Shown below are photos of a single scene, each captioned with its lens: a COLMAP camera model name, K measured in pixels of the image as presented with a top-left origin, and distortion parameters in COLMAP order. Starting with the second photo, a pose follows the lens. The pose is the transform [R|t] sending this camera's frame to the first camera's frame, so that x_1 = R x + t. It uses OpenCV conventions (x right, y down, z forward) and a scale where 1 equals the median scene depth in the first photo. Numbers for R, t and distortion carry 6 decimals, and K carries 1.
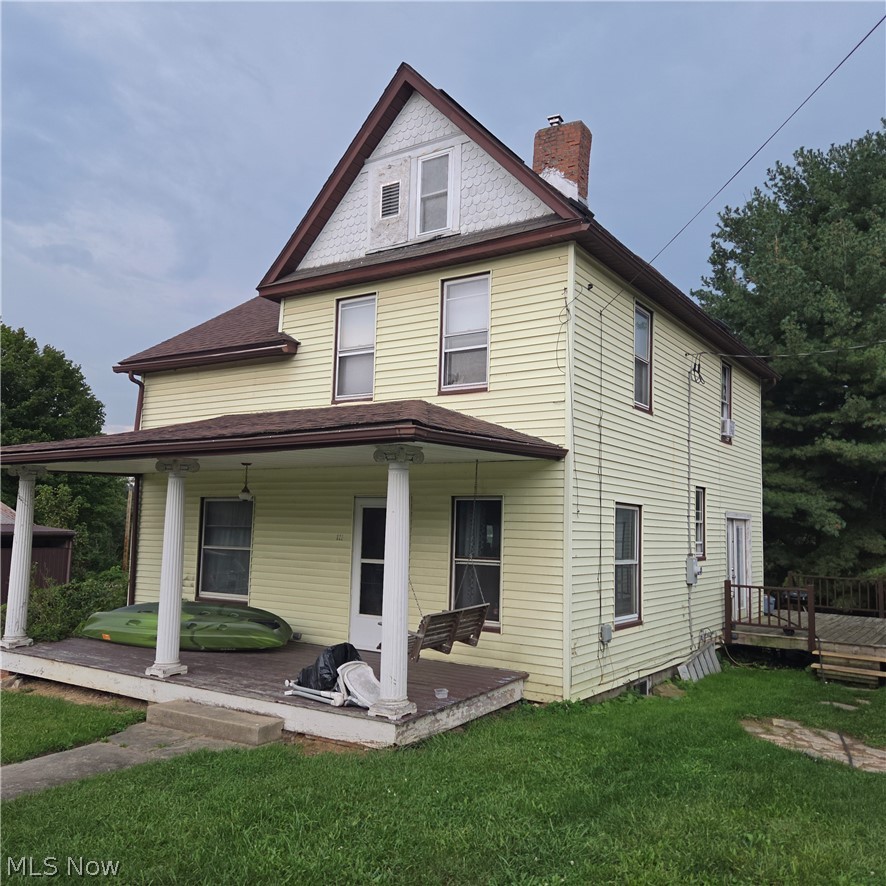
lens RADIAL K [[795.4, 0, 443.1], [0, 795.4, 449.3], [0, 0, 1]] dist [0.072331, -0.072291]
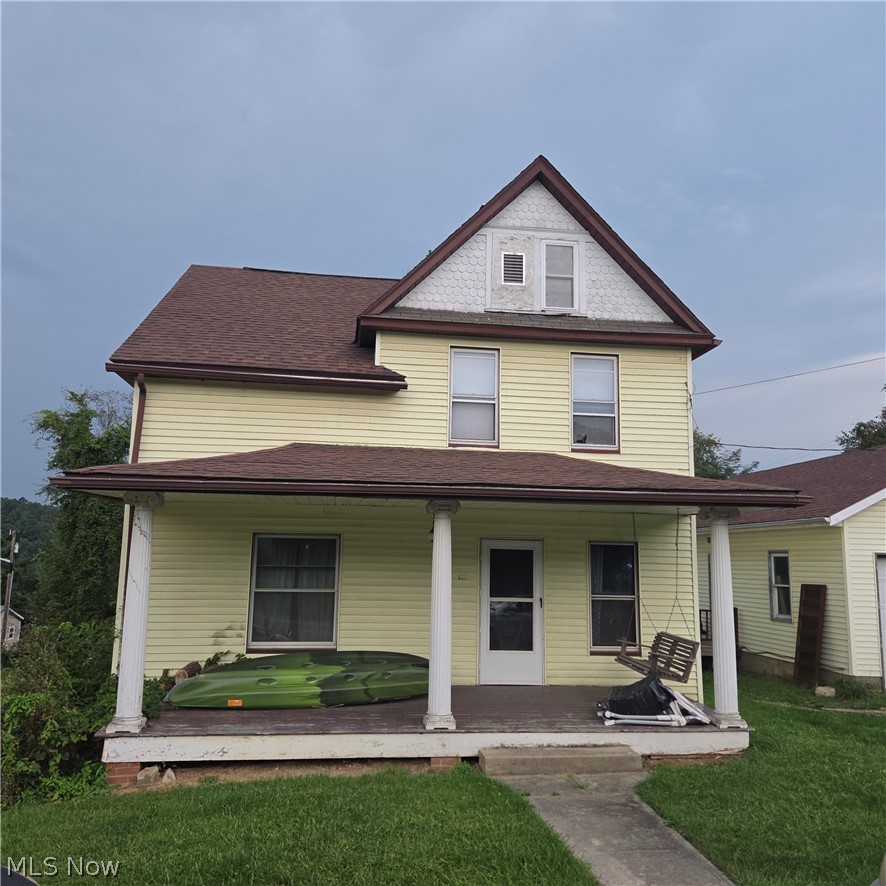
lens RADIAL K [[795.4, 0, 443.1], [0, 795.4, 441.4], [0, 0, 1]] dist [0.072331, -0.072291]
pose [[0.751825, 0.092671, 0.652818, -0.856107], [-0.066262, 0.995681, -0.065032, 0.004041], [-0.656025, 0.005636, 0.754718, 0.239999]]
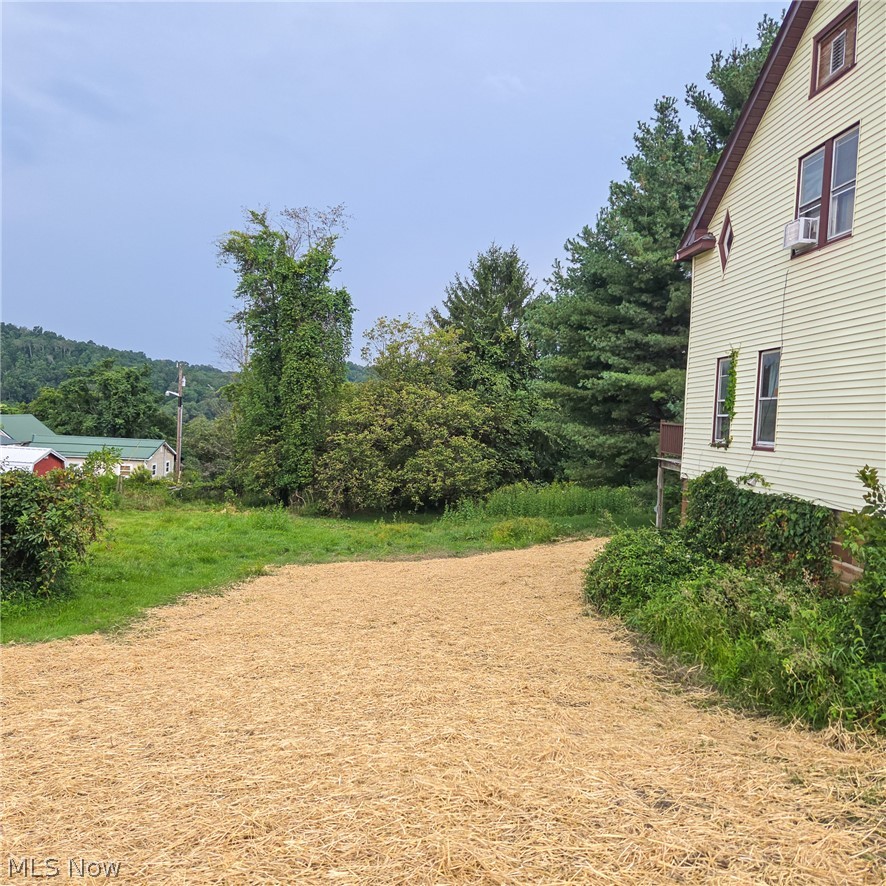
lens RADIAL K [[795.4, 0, 441.4], [0, 795.4, 446.1], [0, 0, 1]] dist [0.072331, -0.072291]
pose [[0.788992, -0.009990, 0.614323, -1.295458], [-0.086413, 0.988125, 0.127051, 0.162273], [-0.608297, -0.153328, 0.778759, 1.079318]]
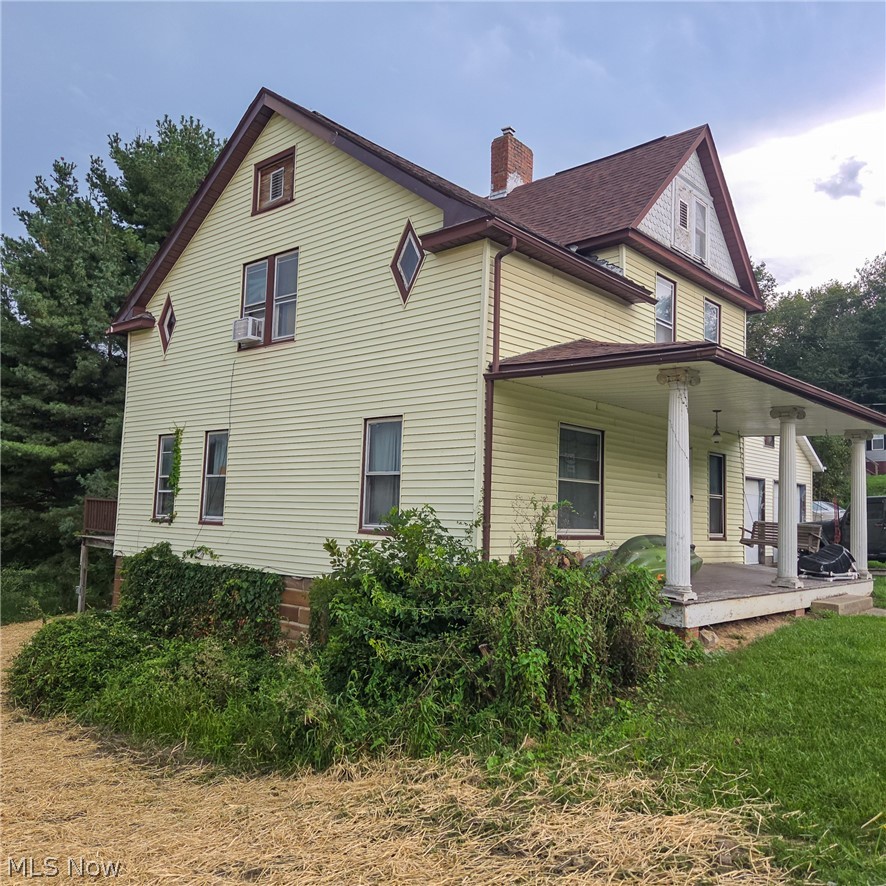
lens RADIAL K [[795.4, 0, 461.0], [0, 795.4, 442.8], [0, 0, 1]] dist [0.072331, -0.072291]
pose [[0.118120, 0.070411, 0.990500, -1.387129], [-0.128778, 0.990145, -0.055029, 0.169172], [-0.984614, -0.121055, 0.126023, 1.172721]]
